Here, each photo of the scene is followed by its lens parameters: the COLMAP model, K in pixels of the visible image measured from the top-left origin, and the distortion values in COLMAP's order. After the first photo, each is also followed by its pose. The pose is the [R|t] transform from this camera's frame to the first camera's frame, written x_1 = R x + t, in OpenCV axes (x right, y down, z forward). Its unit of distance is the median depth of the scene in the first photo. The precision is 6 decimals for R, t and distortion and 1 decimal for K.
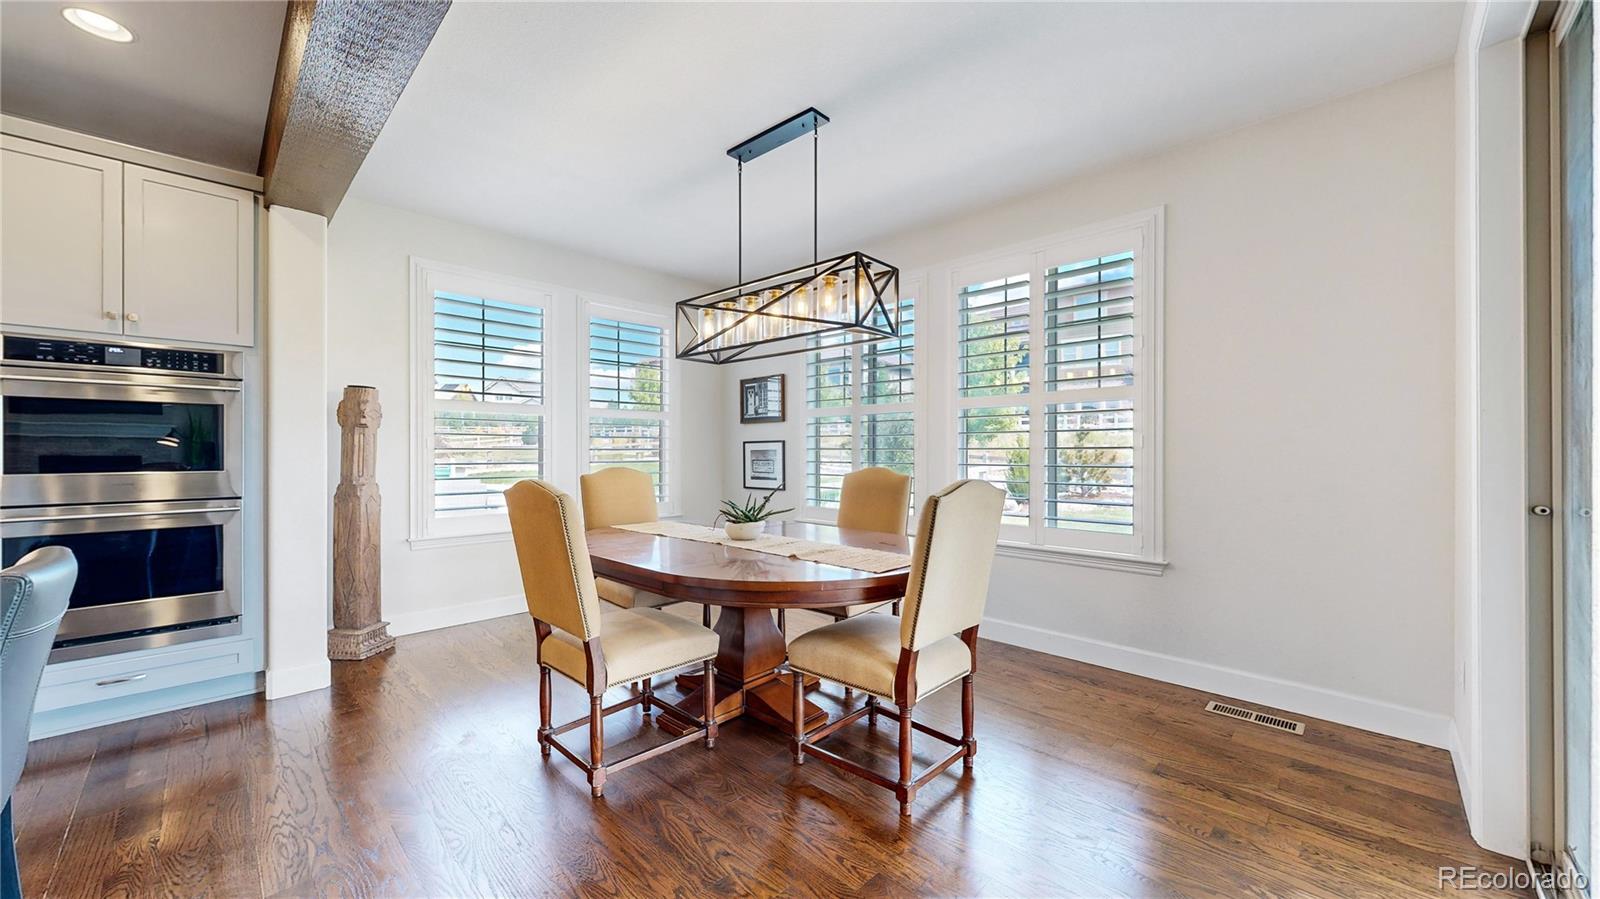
lens RADIAL K [[580.3, 0, 800.0], [0, 580.3, 449.5], [0, 0, 1]] dist [-0.001438, -0.000106]
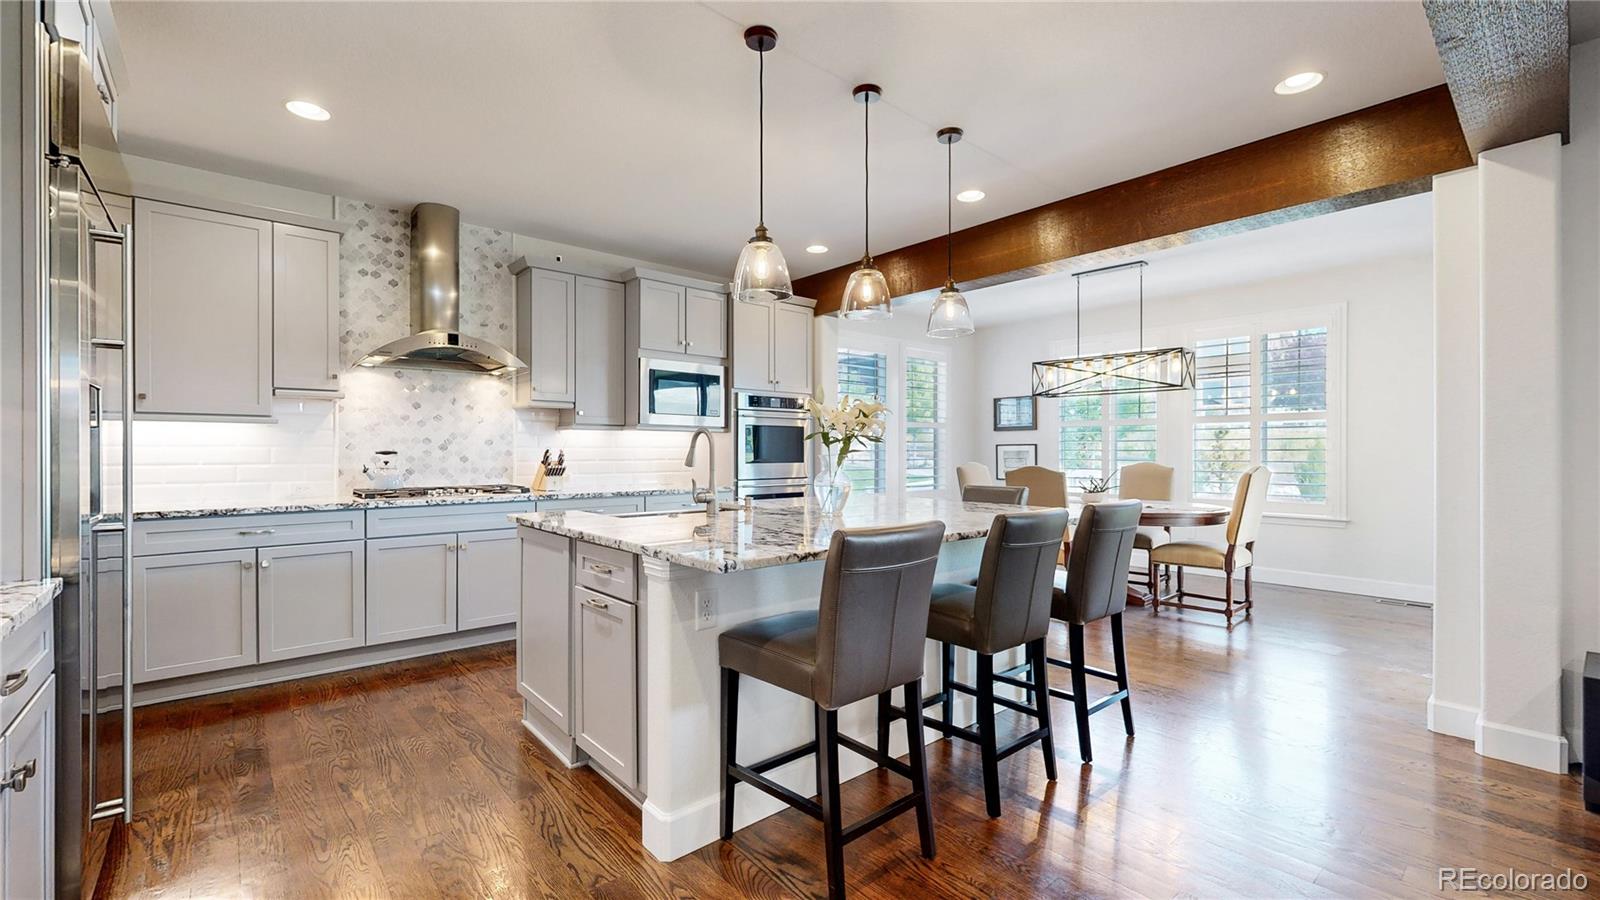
lens RADIAL K [[668.3, 0, 800.0], [0, 668.3, 450.0], [0, 0, 1]] dist [0.003602, 0.000071]
pose [[0.997251, 0.001658, -0.074074, -0.794411], [-0.001418, 0.999994, 0.003298, -0.011168], [0.074079, -0.003184, 0.997247, -1.032542]]
